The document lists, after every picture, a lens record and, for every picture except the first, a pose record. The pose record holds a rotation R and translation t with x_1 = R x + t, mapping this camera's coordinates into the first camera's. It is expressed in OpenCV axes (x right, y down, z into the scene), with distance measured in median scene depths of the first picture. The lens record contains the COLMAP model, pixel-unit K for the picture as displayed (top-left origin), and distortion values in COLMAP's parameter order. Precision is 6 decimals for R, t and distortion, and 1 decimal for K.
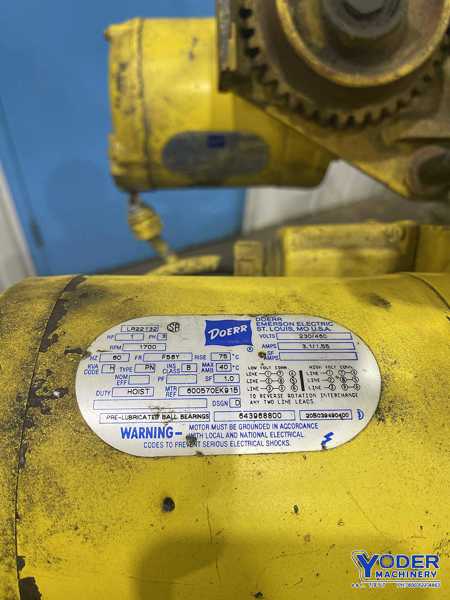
lens RADIAL K [[489.3, 0, 225.0], [0, 489.3, 300.0], [0, 0, 1]] dist [0.006659, -0.000019]
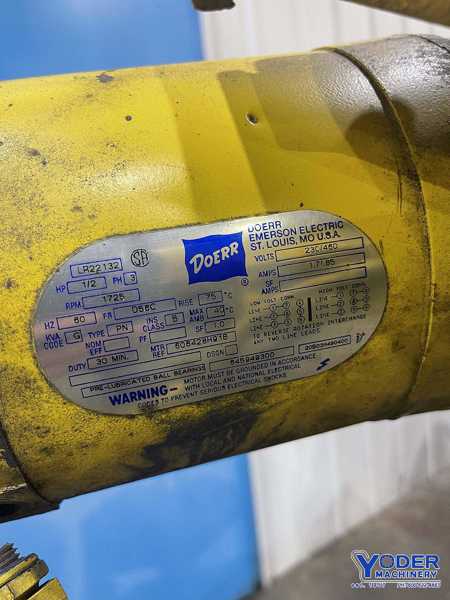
lens RADIAL K [[489.3, 0, 225.0], [0, 489.3, 300.0], [0, 0, 1]] dist [0.006659, -0.000019]
pose [[0.974842, -0.138148, 0.174923, -0.131246], [-0.049716, 0.630237, 0.774809, -0.525322], [-0.217281, -0.764013, 0.607513, 0.519087]]
